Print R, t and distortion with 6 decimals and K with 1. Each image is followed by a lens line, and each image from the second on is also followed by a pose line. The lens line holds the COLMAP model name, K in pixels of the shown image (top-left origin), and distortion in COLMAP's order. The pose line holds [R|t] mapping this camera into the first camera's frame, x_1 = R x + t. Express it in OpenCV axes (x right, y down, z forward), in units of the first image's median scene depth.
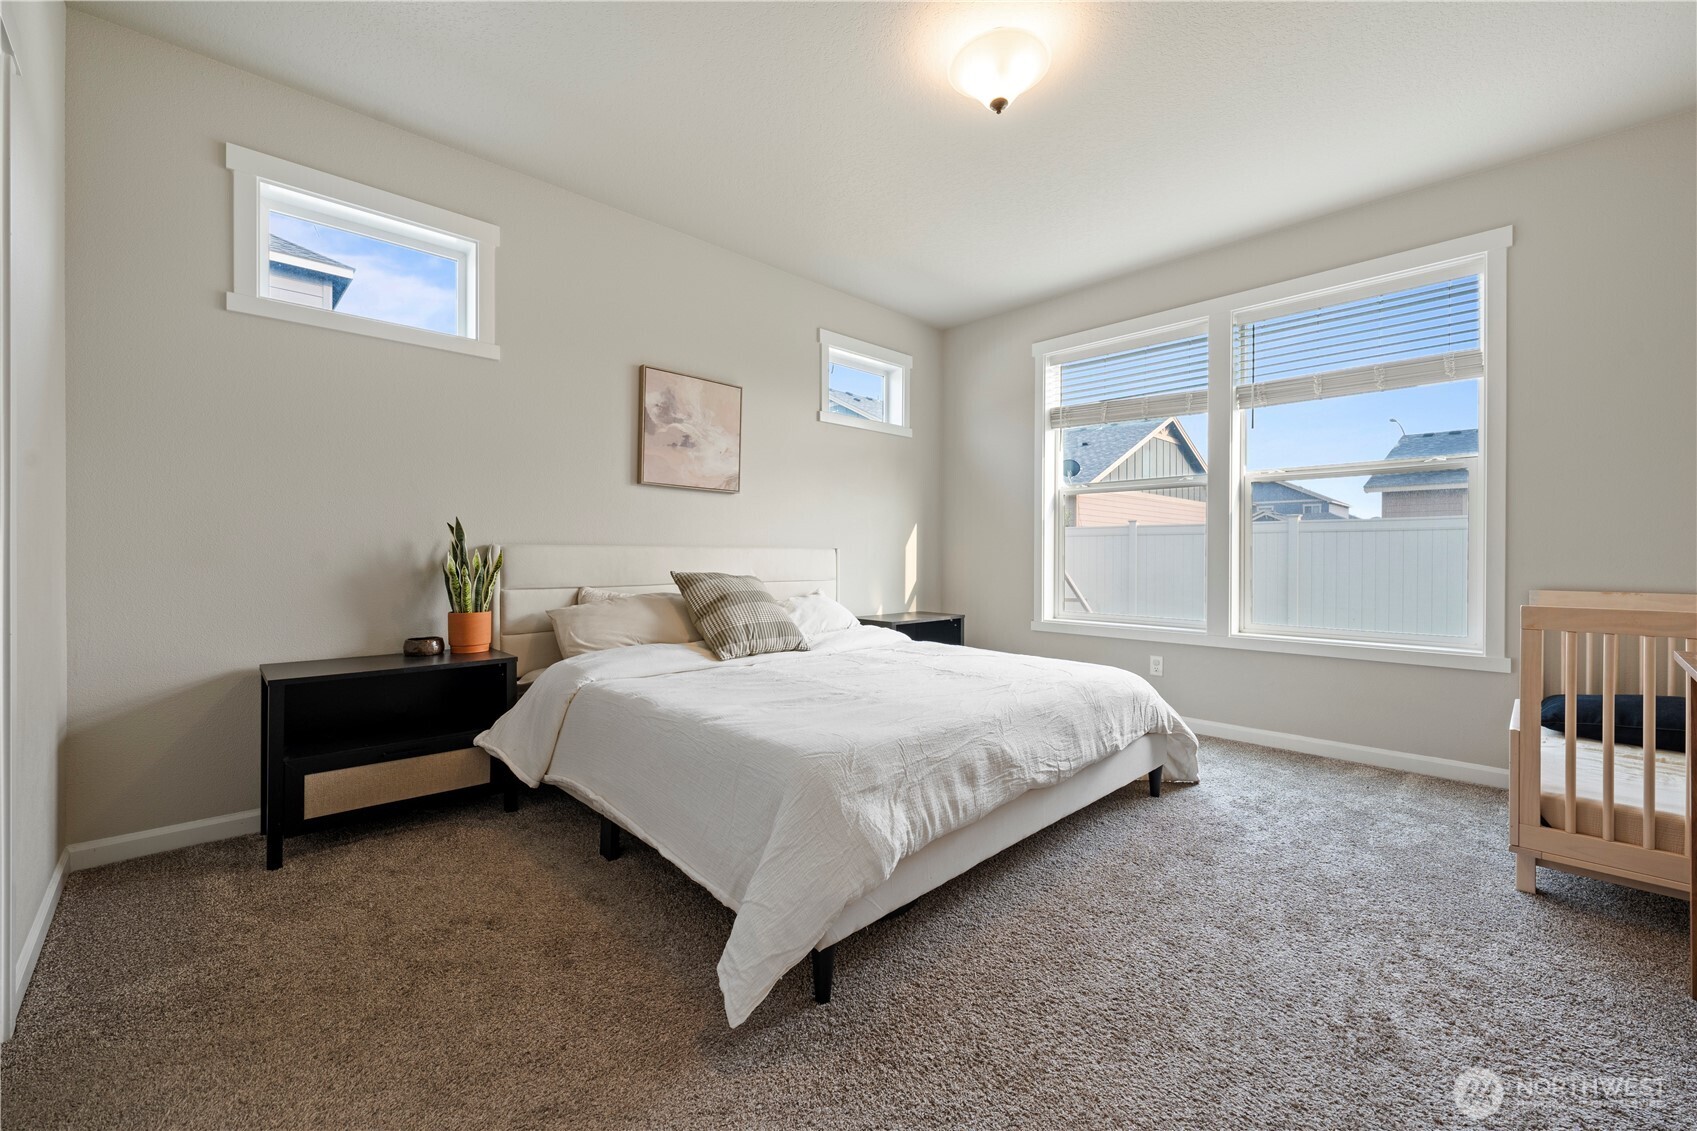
lens RADIAL K [[693.7, 0, 855.2], [0, 693.7, 559.4], [0, 0, 1]] dist [-0.000093, 0.000012]
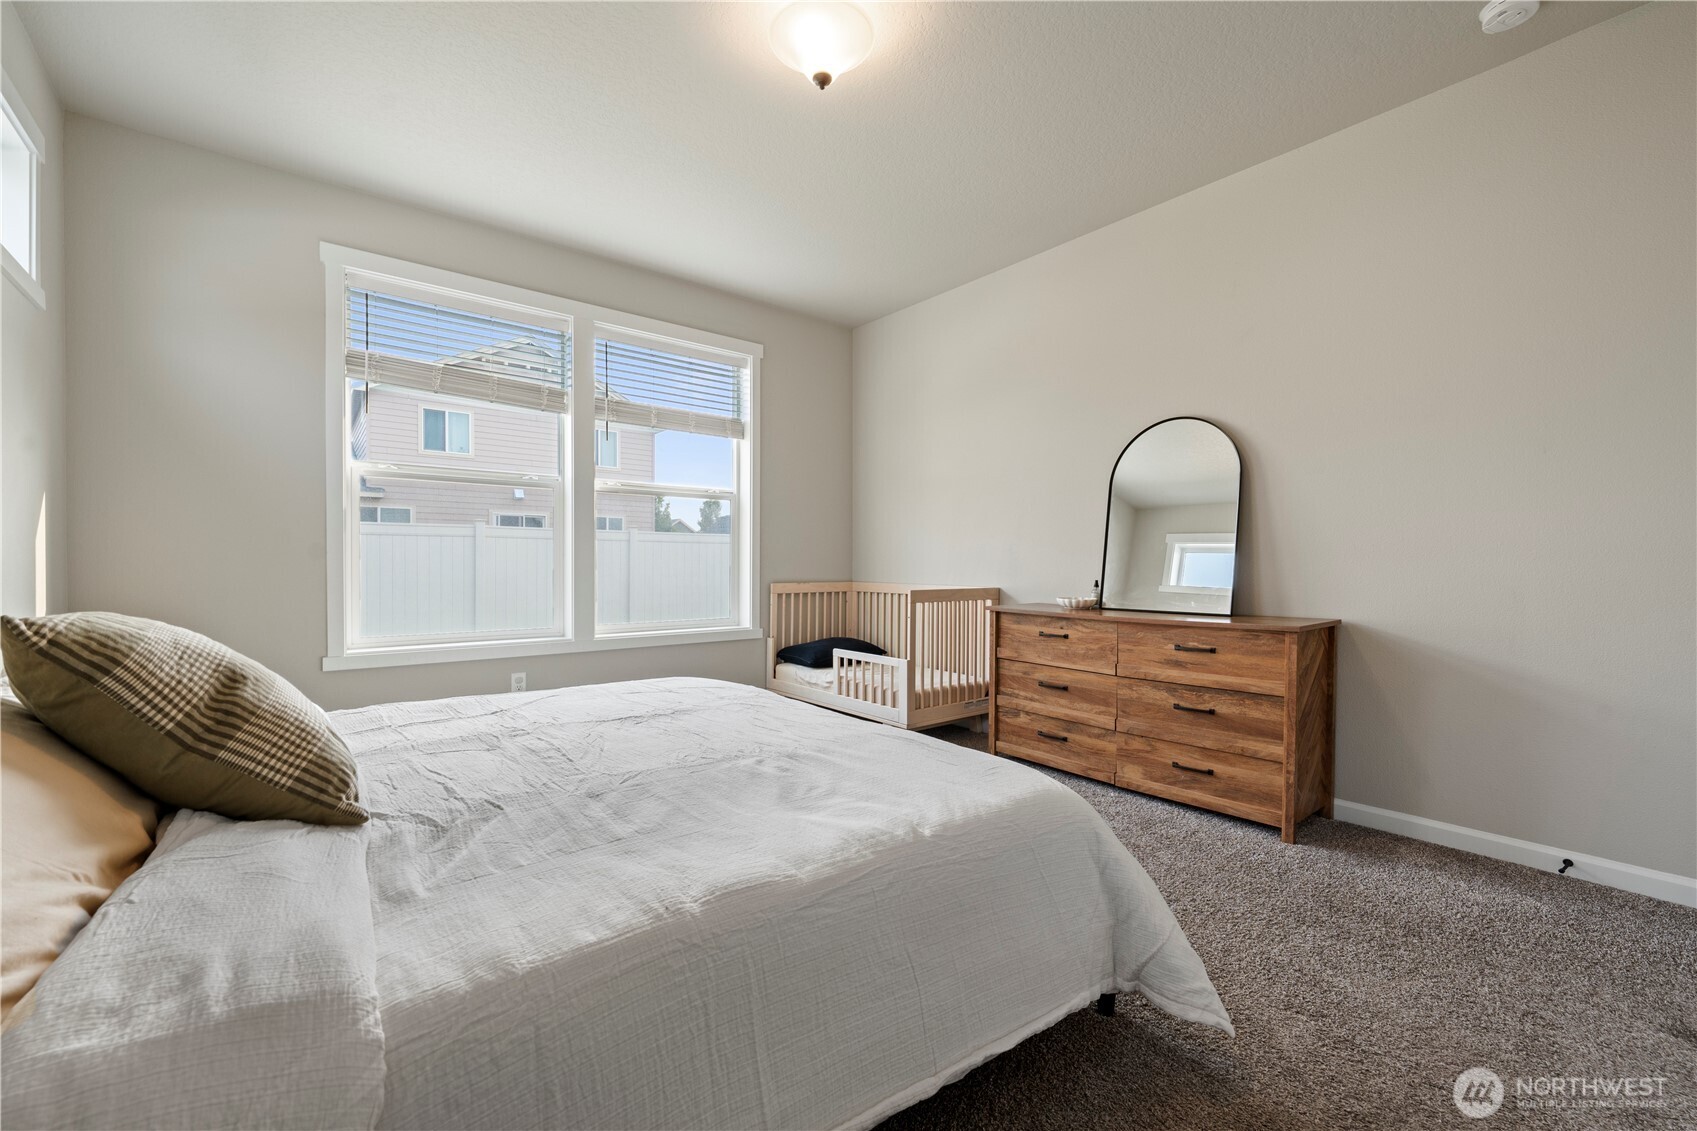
lens RADIAL K [[693.7, 0, 855.2], [0, 693.7, 559.4], [0, 0, 1]] dist [-0.000093, 0.000012]
pose [[0.081794, -0.003427, 0.996643, -0.483314], [-0.001036, 0.999993, 0.003524, -0.011719], [-0.996649, -0.001321, 0.081790, 0.573112]]
